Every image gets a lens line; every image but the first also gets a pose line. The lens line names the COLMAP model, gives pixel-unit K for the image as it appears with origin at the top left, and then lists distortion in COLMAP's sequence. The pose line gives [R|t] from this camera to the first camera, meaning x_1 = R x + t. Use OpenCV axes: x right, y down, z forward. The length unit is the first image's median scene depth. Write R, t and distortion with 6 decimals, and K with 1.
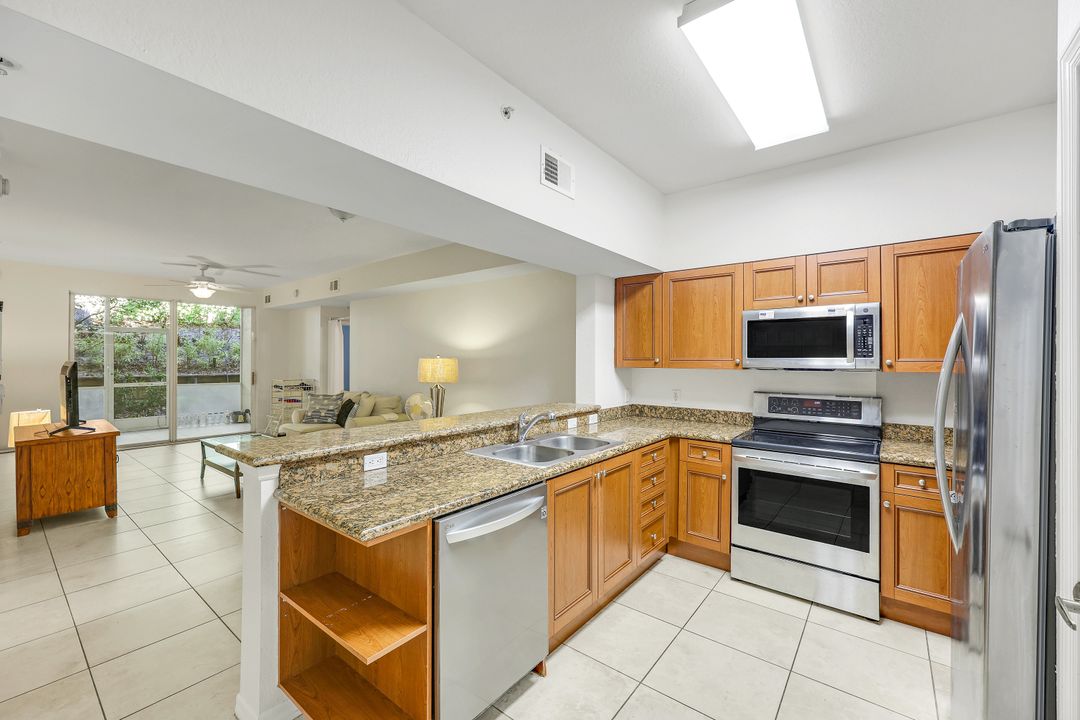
lens RADIAL K [[439.9, 0, 536.7], [0, 439.9, 358.2], [0, 0, 1]] dist [-0.000242, -0.000013]
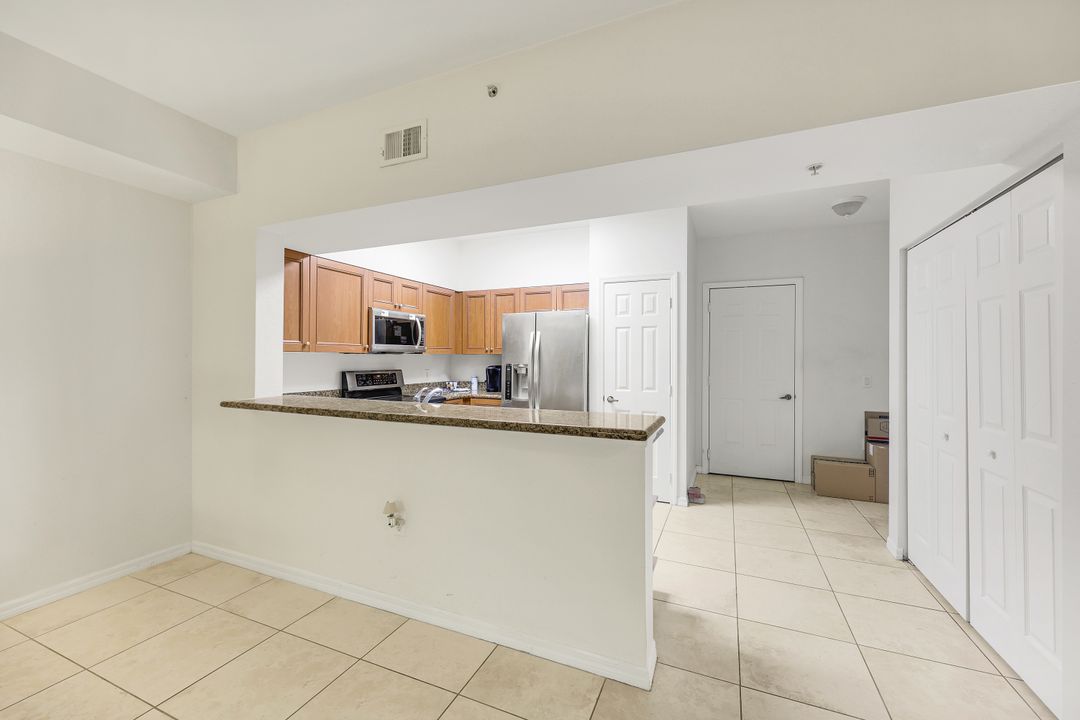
lens RADIAL K [[439.9, 0, 537.5], [0, 439.9, 355.9], [0, 0, 1]] dist [-0.000242, -0.000013]
pose [[-0.271719, 0.003143, 0.962371, -0.378463], [-0.005778, 0.999971, -0.004897, 0.015881], [-0.962359, -0.006892, -0.271693, 0.370700]]
